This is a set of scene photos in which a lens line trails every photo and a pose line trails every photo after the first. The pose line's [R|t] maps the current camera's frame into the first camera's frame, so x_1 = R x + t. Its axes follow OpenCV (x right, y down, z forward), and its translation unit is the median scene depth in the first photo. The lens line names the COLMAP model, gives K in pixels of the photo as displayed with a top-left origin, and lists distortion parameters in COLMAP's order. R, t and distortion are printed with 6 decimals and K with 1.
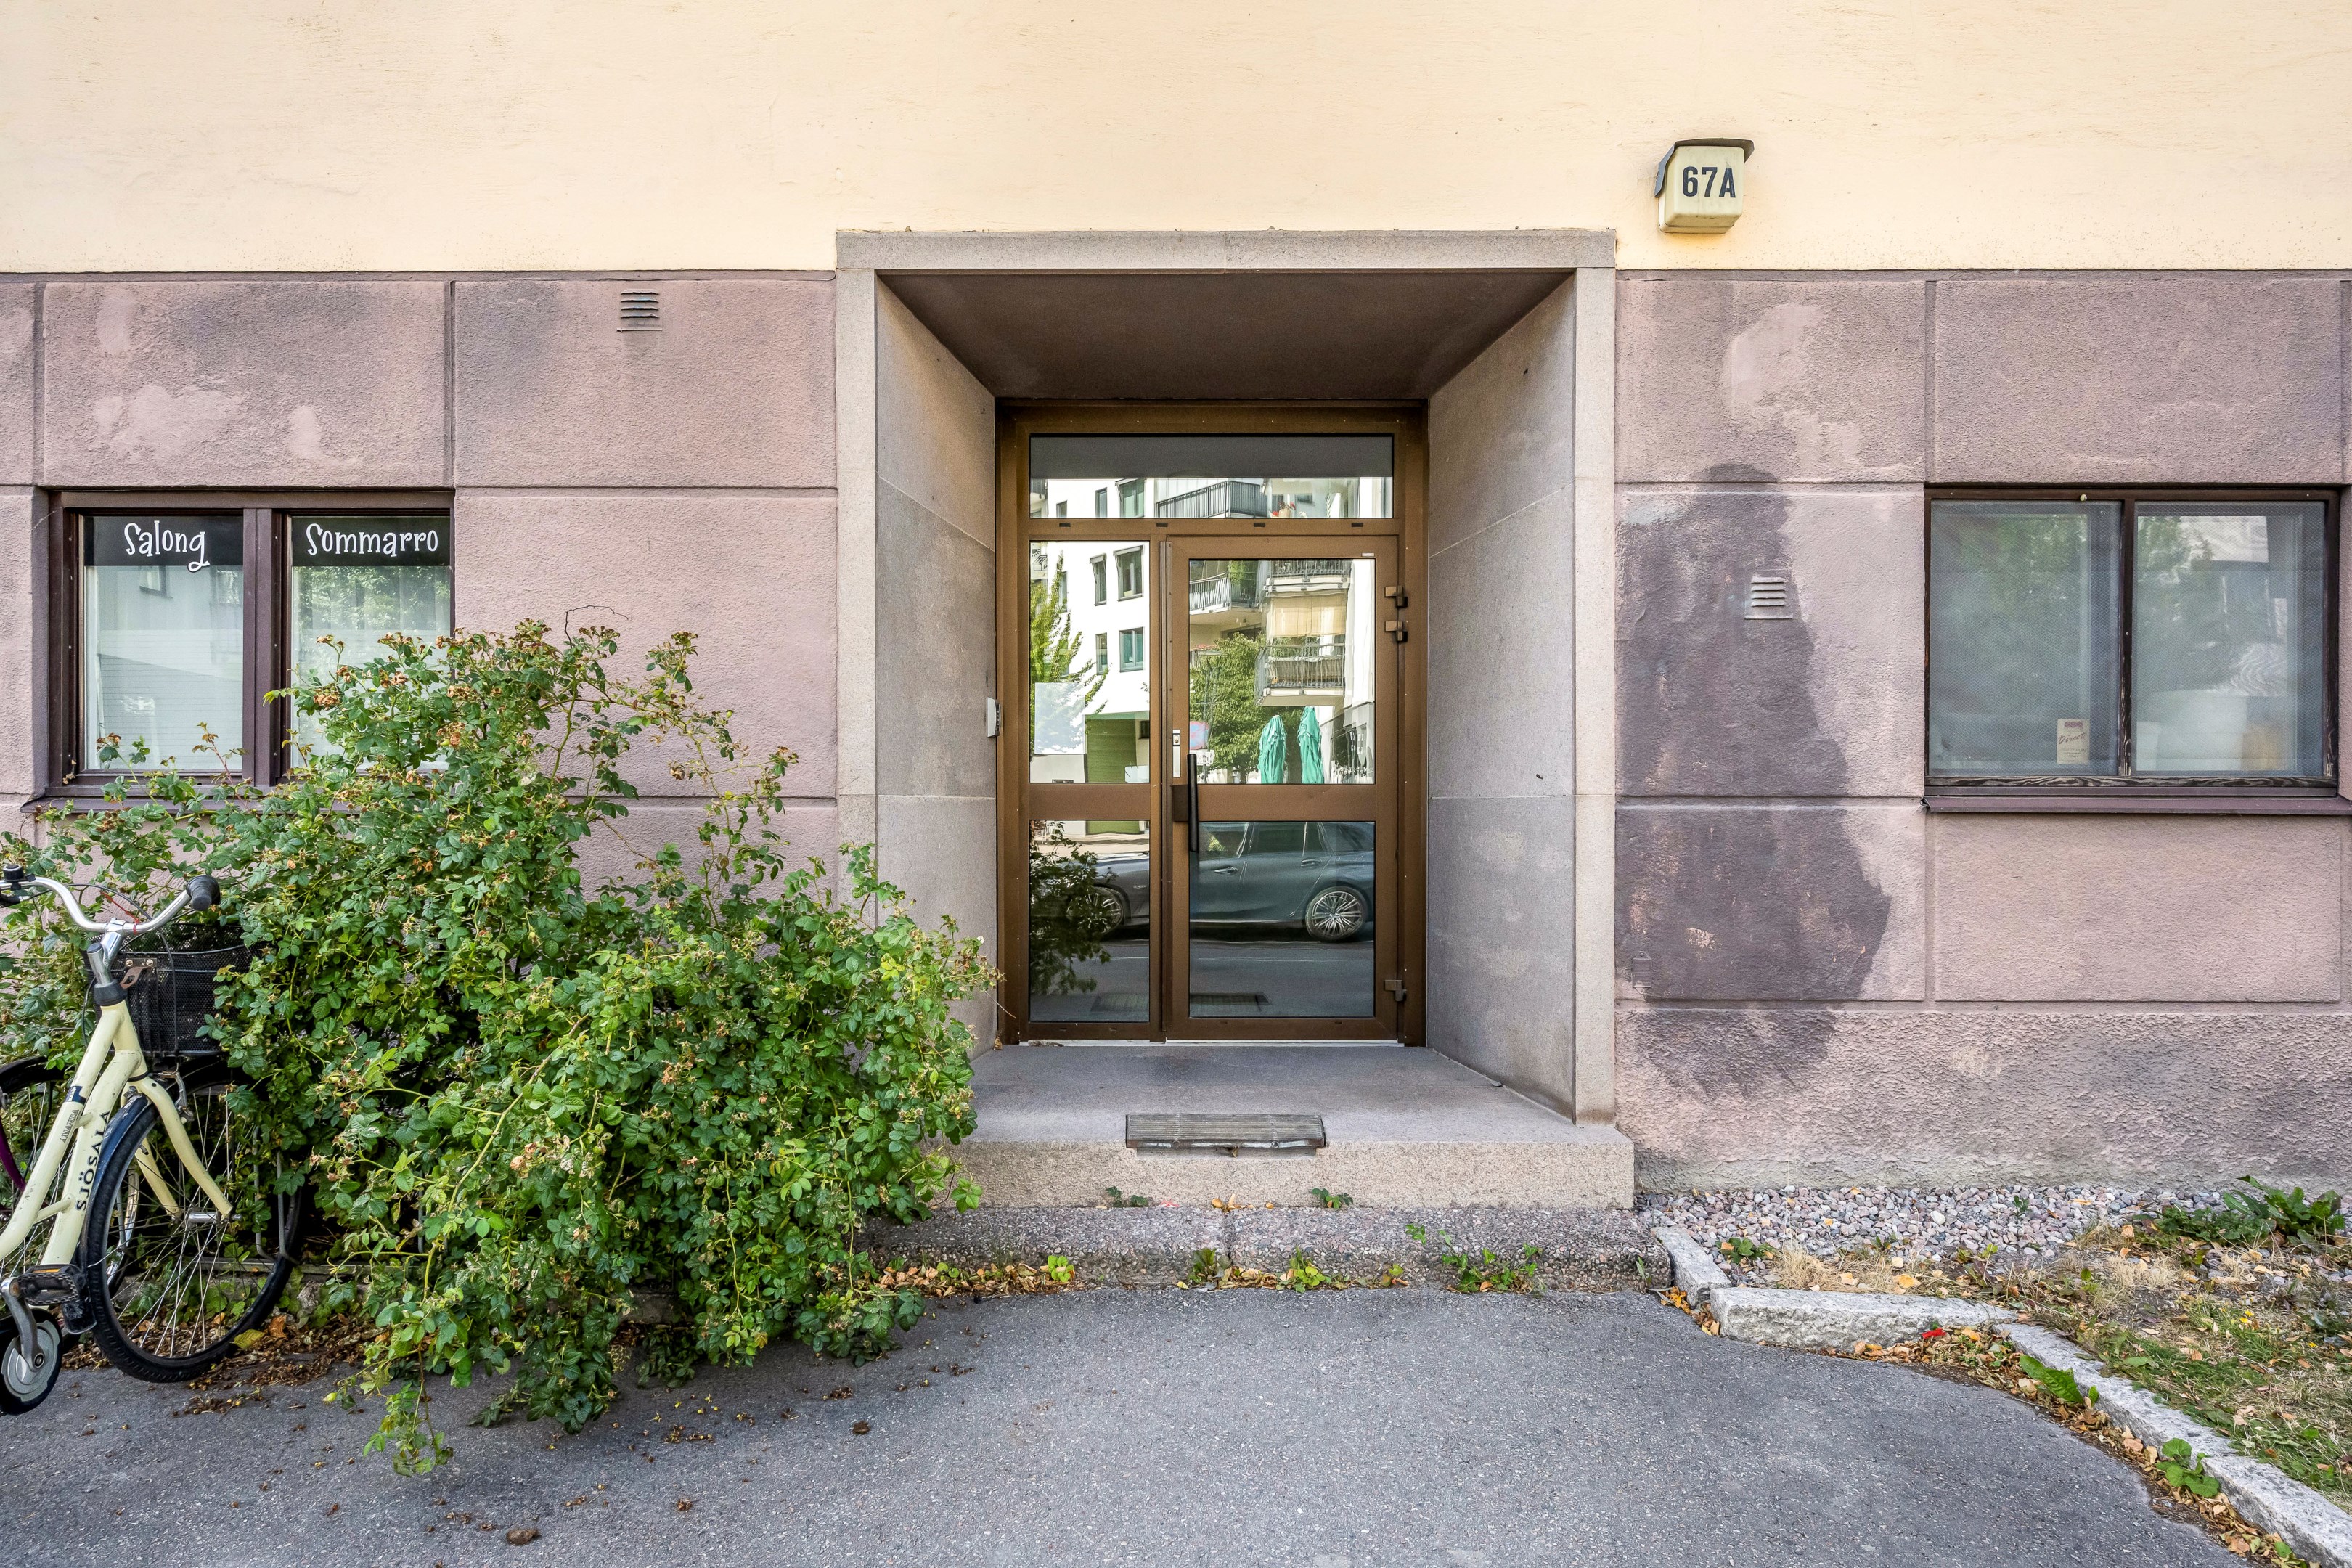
lens RADIAL K [[1355.5, 0, 1176.6], [0, 1355.5, 786.9], [0, 0, 1]] dist [0.000537, 0.000135]
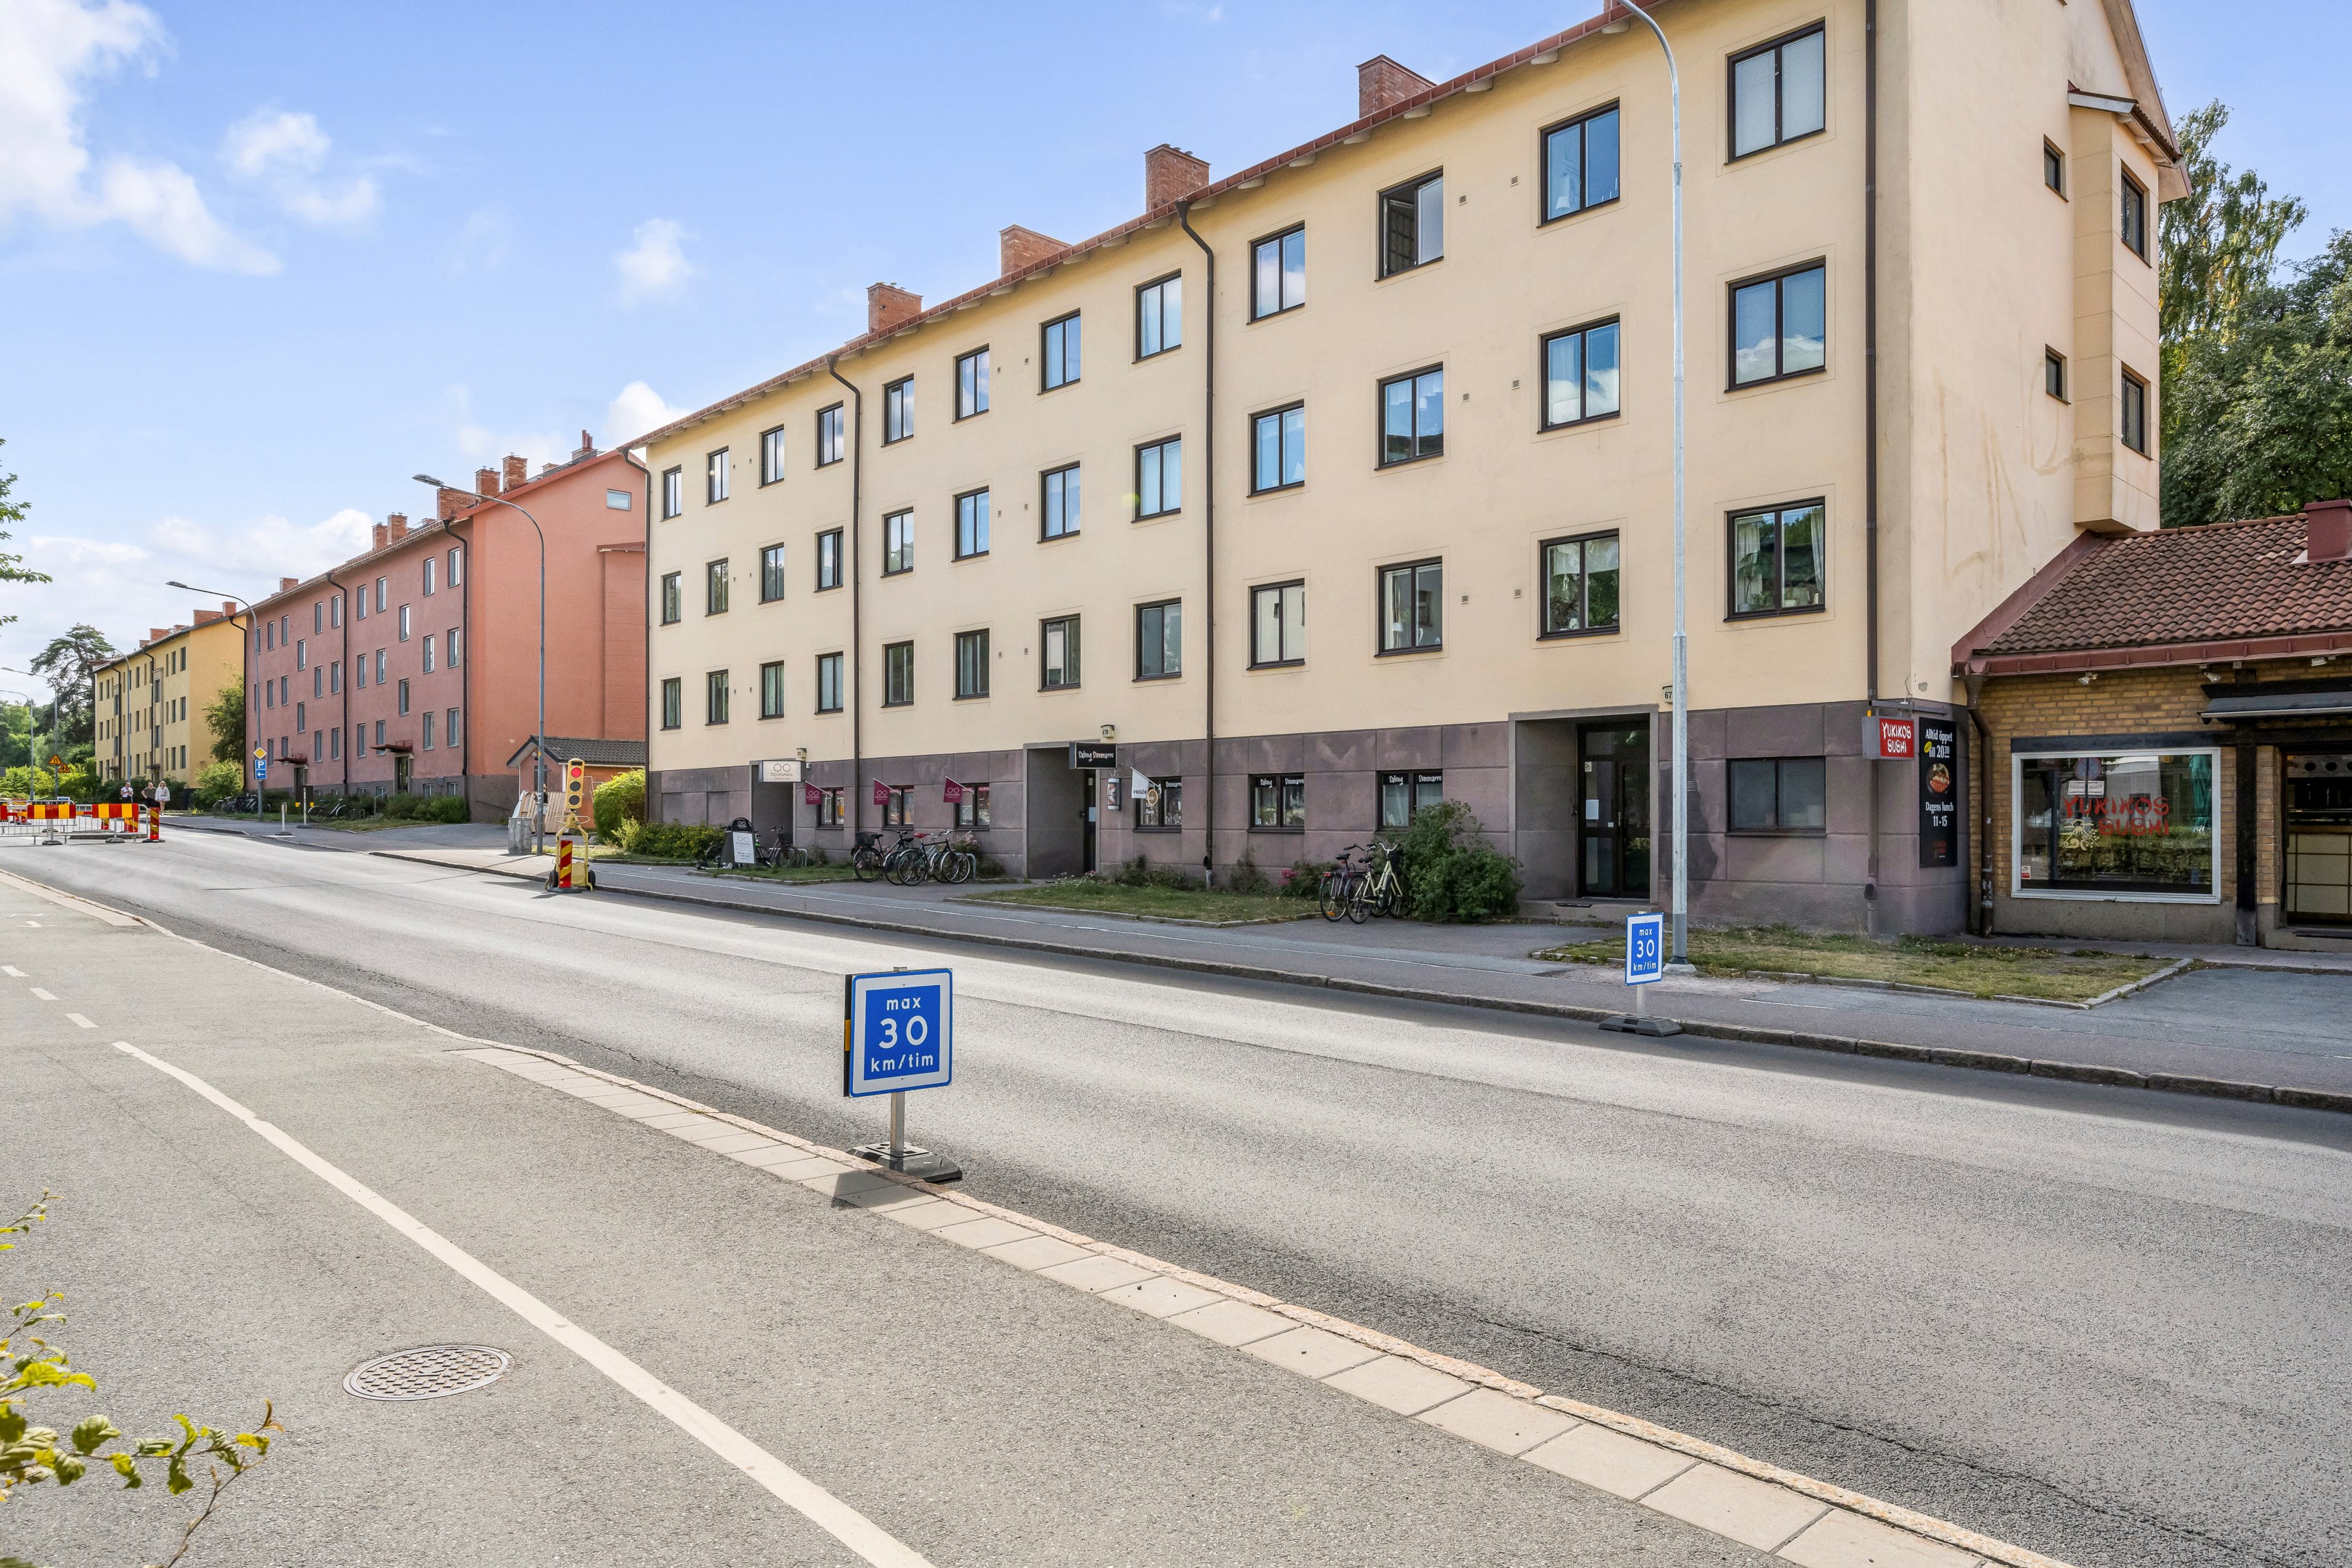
lens RADIAL K [[1470.3, 0, 1166.5], [0, 1470.3, 784.8], [0, 0, 1]] dist [0.000143, 0.001406]
pose [[0.682172, -0.020359, -0.730908, 2.731105], [0.002382, 0.999669, -0.025622, -0.027672], [0.731188, 0.015738, 0.681994, -3.434911]]
